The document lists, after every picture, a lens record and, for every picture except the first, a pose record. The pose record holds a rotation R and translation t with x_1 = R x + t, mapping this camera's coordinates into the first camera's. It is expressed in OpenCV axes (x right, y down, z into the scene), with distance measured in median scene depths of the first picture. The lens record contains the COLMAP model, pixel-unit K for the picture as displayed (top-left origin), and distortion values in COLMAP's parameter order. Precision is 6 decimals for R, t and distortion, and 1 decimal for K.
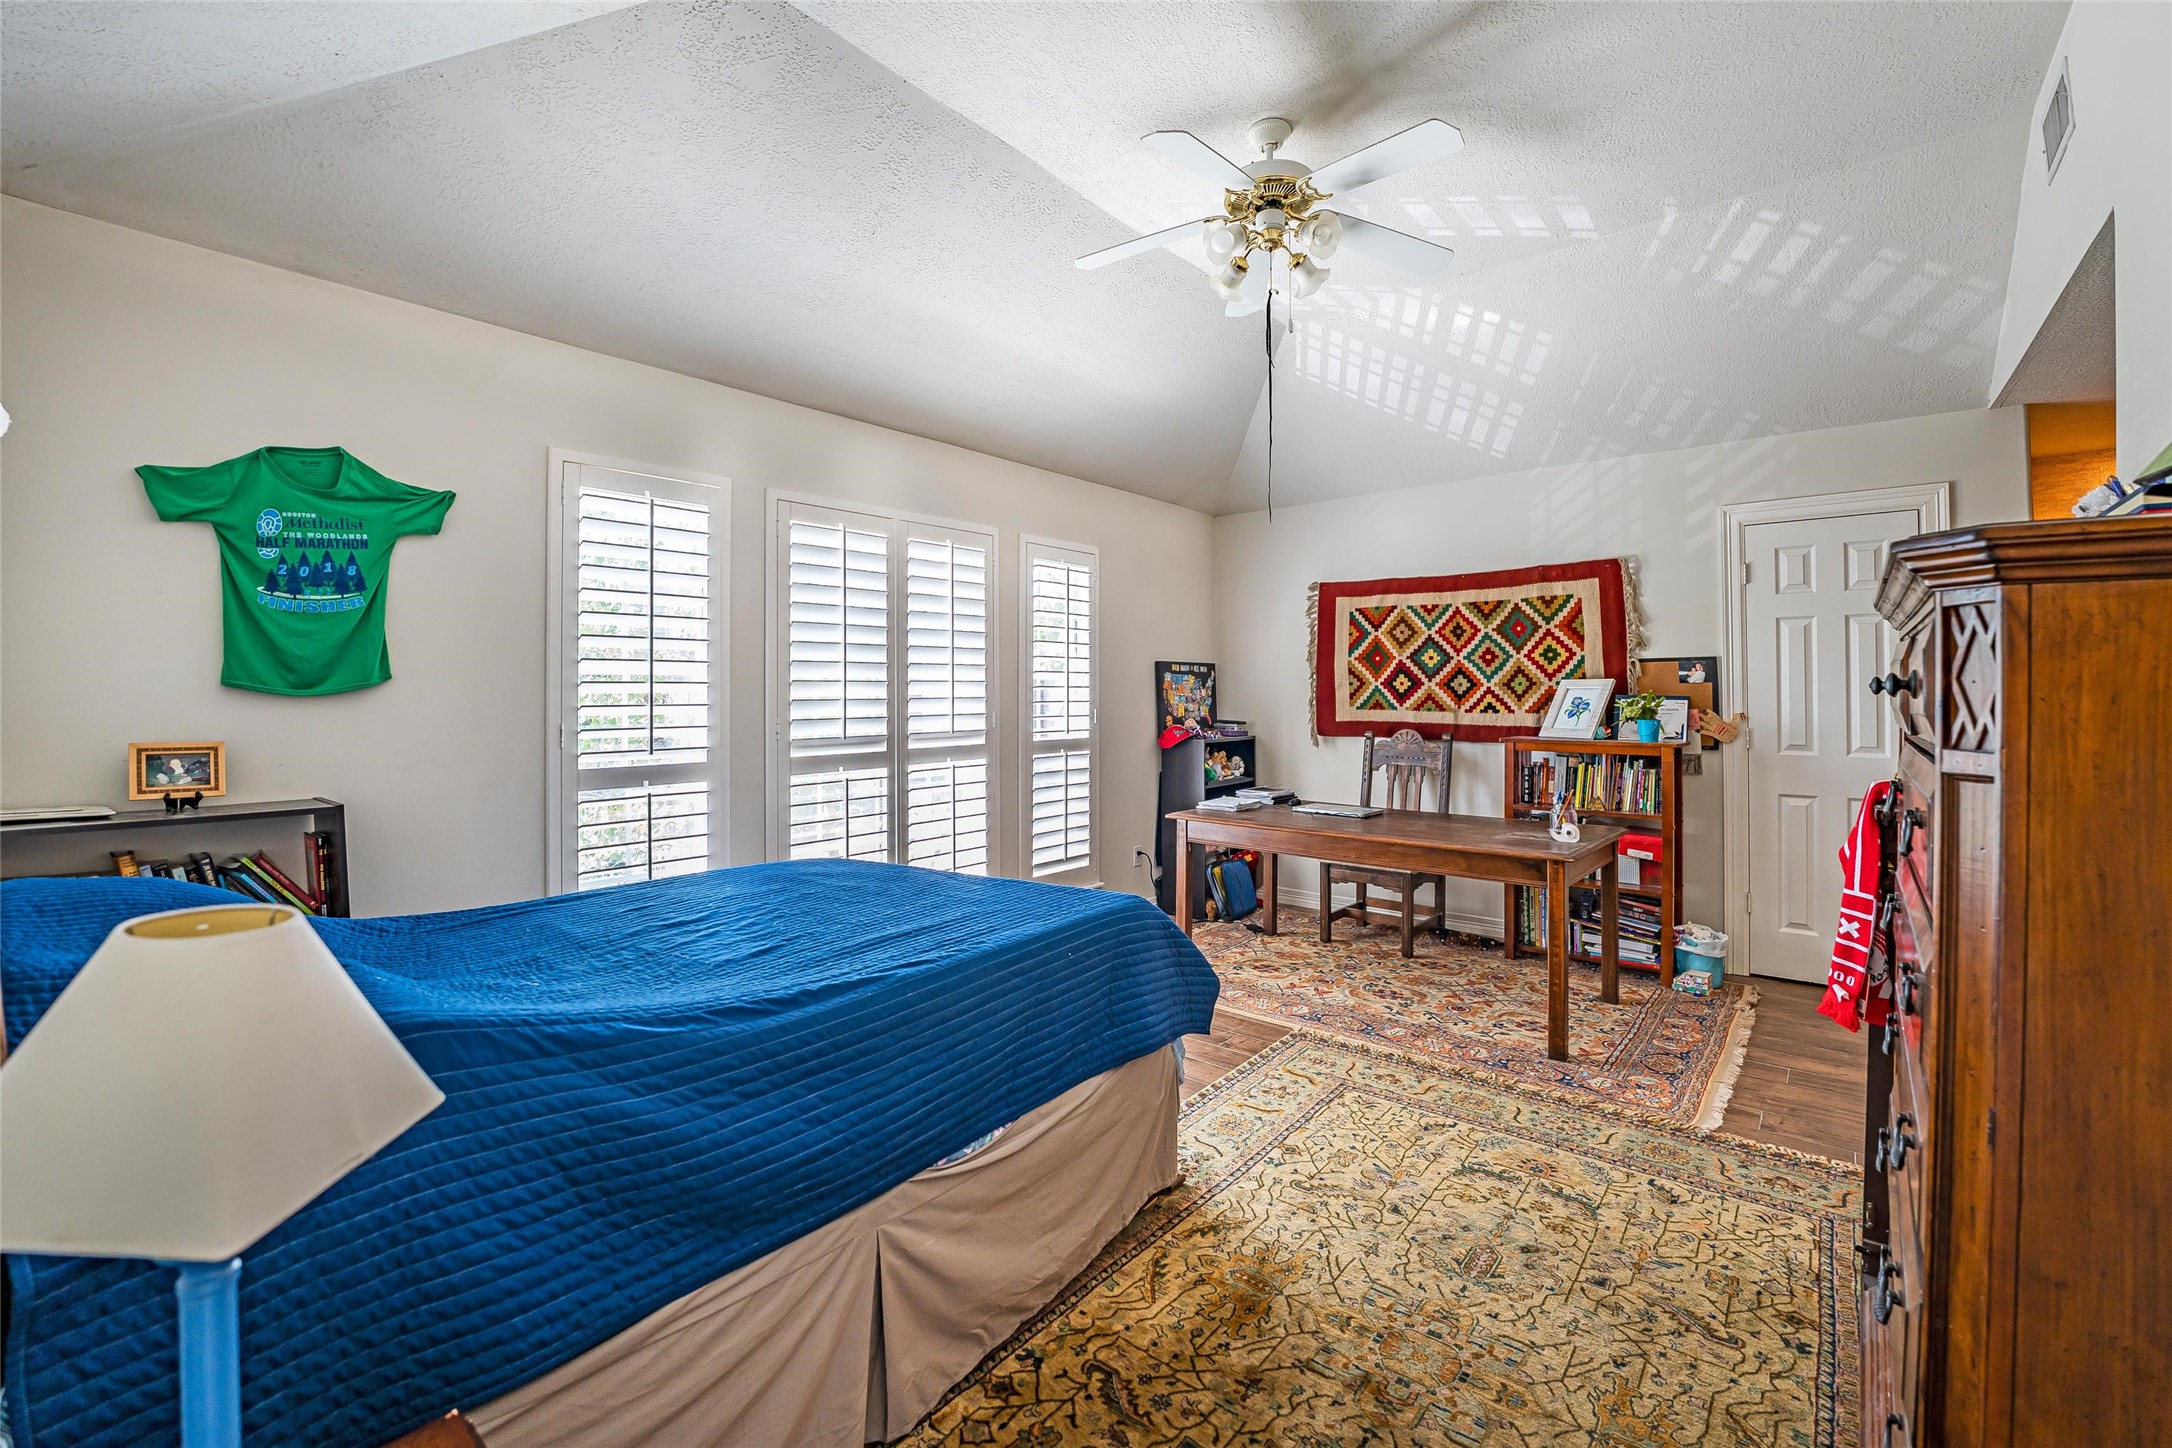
lens RADIAL K [[909.5, 0, 1086.0], [0, 909.5, 724.0], [0, 0, 1]] dist [-0.044883, 0.011669]
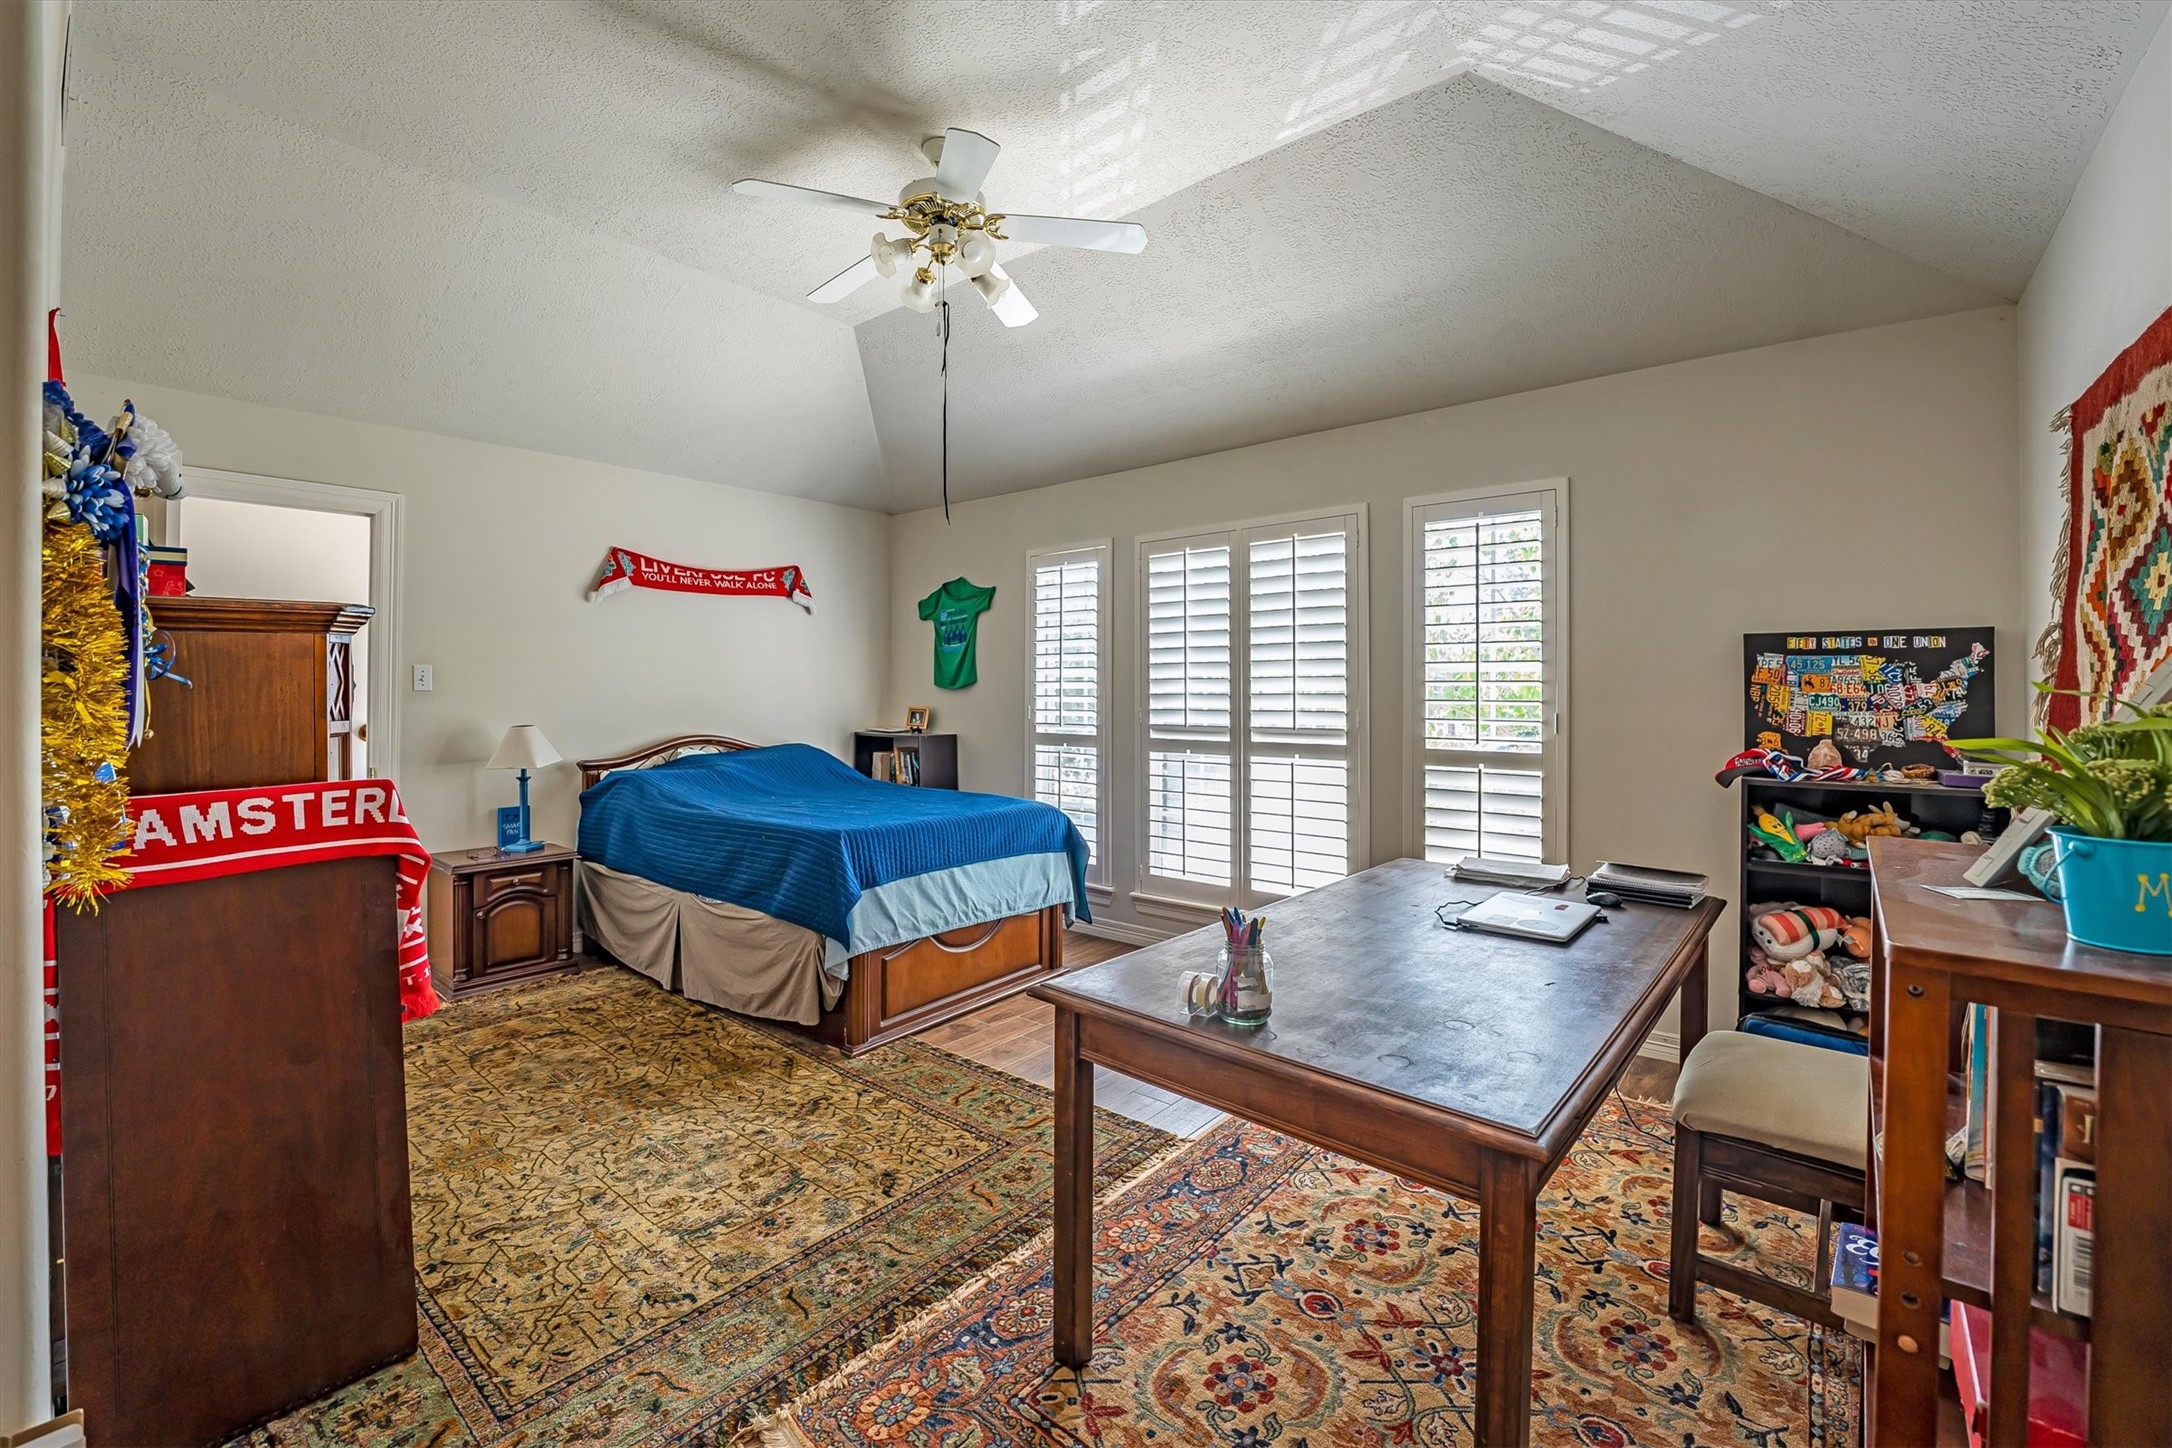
lens RADIAL K [[898.9, 0, 1091.4], [0, 898.9, 717.9], [0, 0, 1]] dist [-0.013684, 0.000410]
pose [[0.008047, 0.036797, -0.999290, 0.885352], [-0.032762, 0.998796, 0.036515, -0.033779], [0.999431, 0.032445, 0.009243, 0.826925]]
